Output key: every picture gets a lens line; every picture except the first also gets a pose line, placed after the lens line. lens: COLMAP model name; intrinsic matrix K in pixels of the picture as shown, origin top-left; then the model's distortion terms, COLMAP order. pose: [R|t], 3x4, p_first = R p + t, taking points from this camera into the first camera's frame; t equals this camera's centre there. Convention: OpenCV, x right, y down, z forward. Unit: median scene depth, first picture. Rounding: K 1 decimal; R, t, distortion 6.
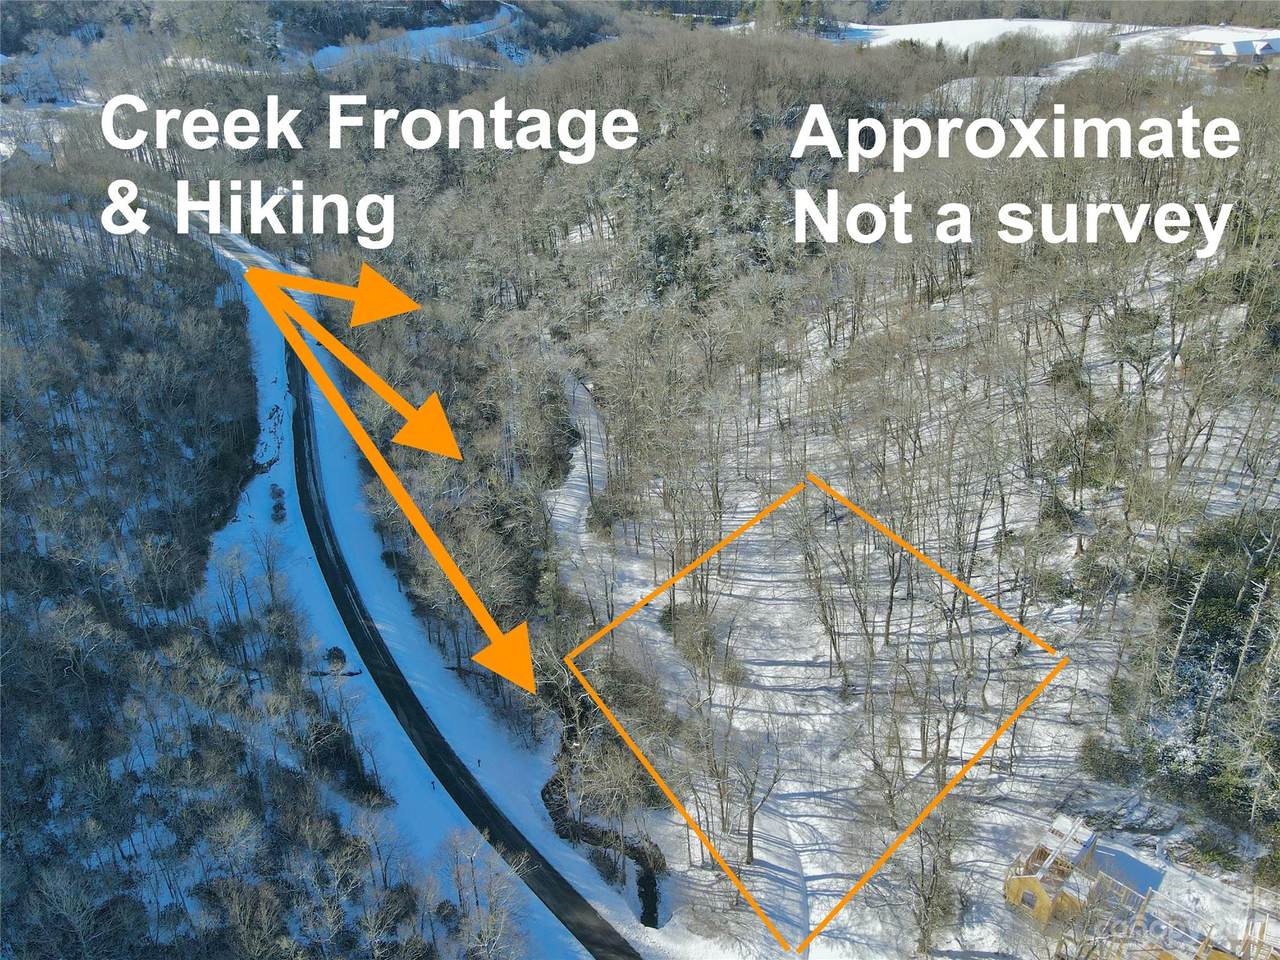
lens RADIAL K [[936.2, 0, 641.0], [0, 936.2, 478.9], [0, 0, 1]] dist [0.019556, 0.005127]
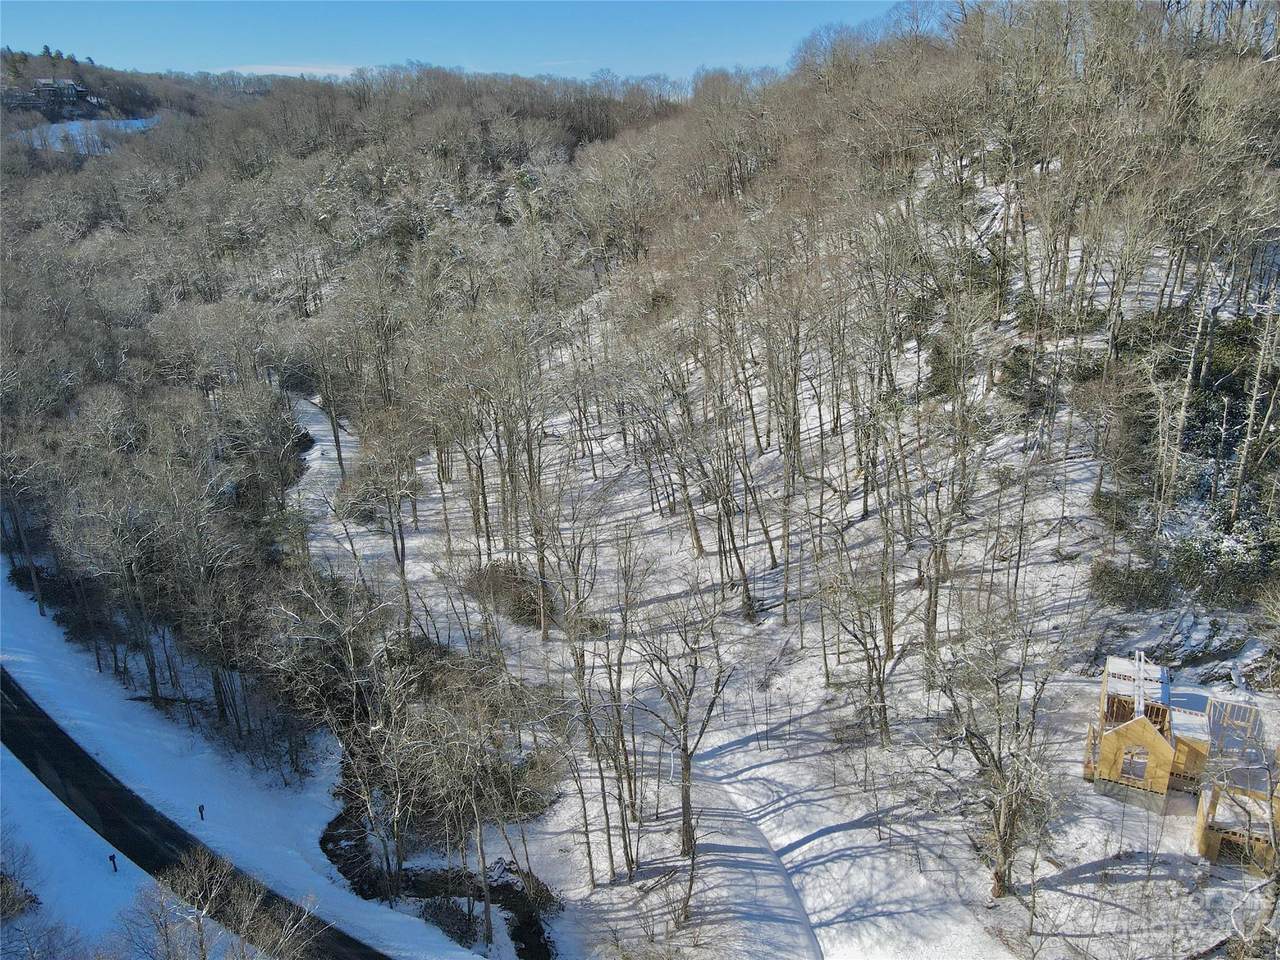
lens RADIAL K [[936.2, 0, 640.2], [0, 936.2, 482.1], [0, 0, 1]] dist [0.019556, 0.005127]
pose [[0.950729, -0.110152, 0.289794, -0.067135], [0.156216, 0.977621, -0.140901, 0.248759], [-0.267788, 0.179230, 0.946661, 0.371704]]
